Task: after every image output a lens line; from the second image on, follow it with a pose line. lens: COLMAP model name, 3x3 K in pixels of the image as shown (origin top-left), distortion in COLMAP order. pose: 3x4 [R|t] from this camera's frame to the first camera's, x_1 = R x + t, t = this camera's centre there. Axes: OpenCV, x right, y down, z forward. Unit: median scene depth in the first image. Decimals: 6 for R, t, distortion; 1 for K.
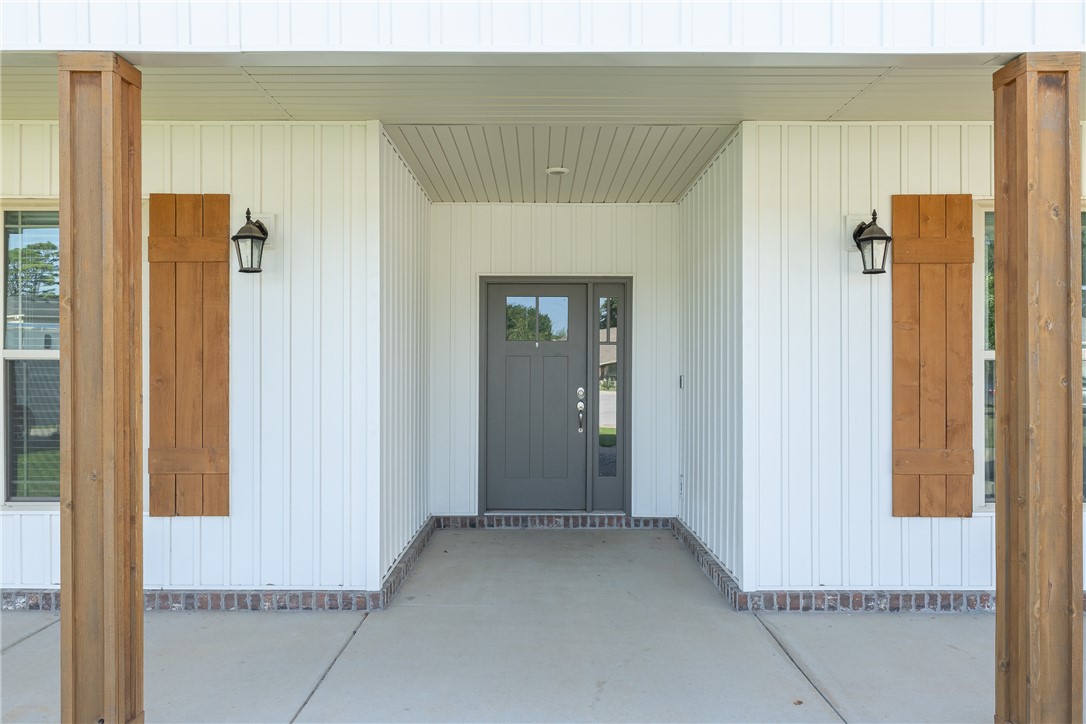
lens RADIAL K [[739.6, 0, 532.2], [0, 739.6, 366.8], [0, 0, 1]] dist [0.001674, 0.000248]
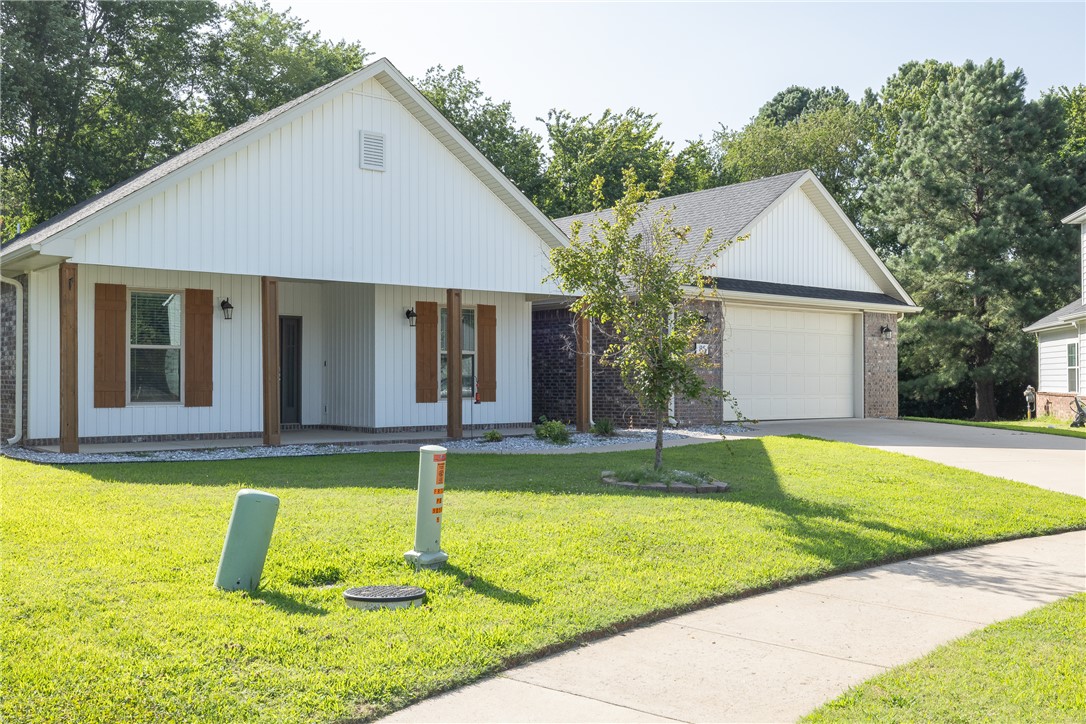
lens RADIAL K [[1086.8, 0, 534.7], [0, 1086.8, 358.6], [0, 0, 1]] dist [0.024556, 0.000000]
pose [[0.777852, 0.010726, 0.628356, -2.039303], [0.003136, 0.999776, -0.020948, 0.113089], [-0.628440, 0.018265, 0.777643, -2.931193]]
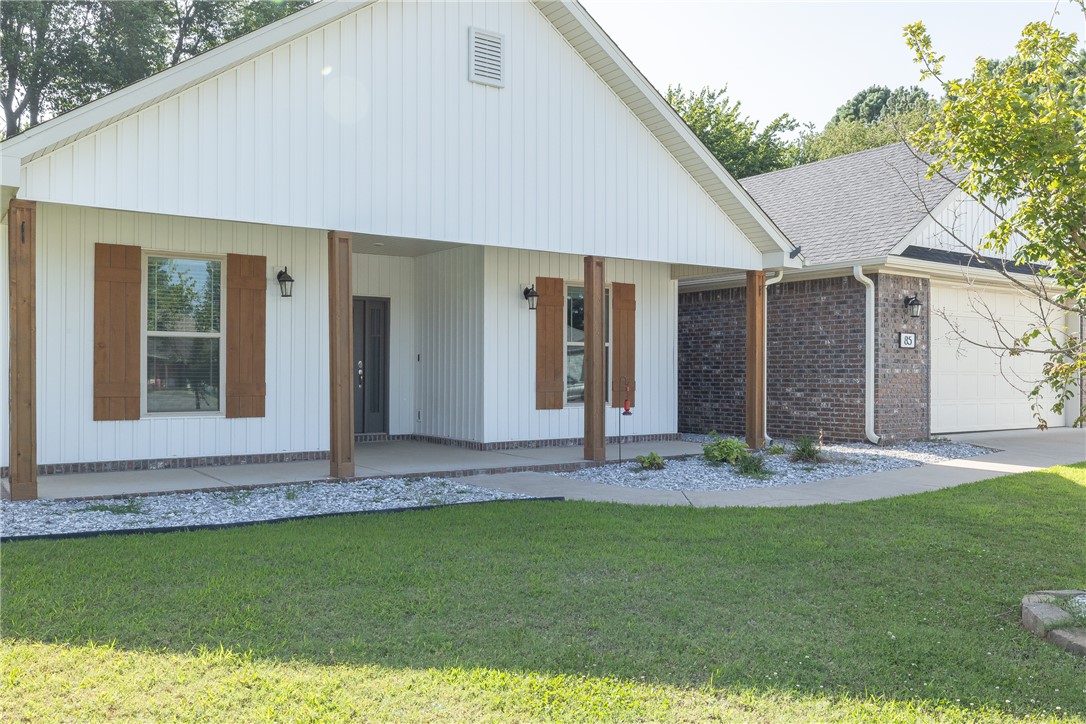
lens RADIAL K [[924.3, 0, 527.3], [0, 924.3, 362.4], [0, 0, 1]] dist [0.010173, 0.008961]
pose [[0.821981, 0.007024, 0.569472, -1.258523], [-0.001866, 0.999952, -0.009639, 0.077601], [-0.569512, 0.006860, 0.821954, -1.465466]]
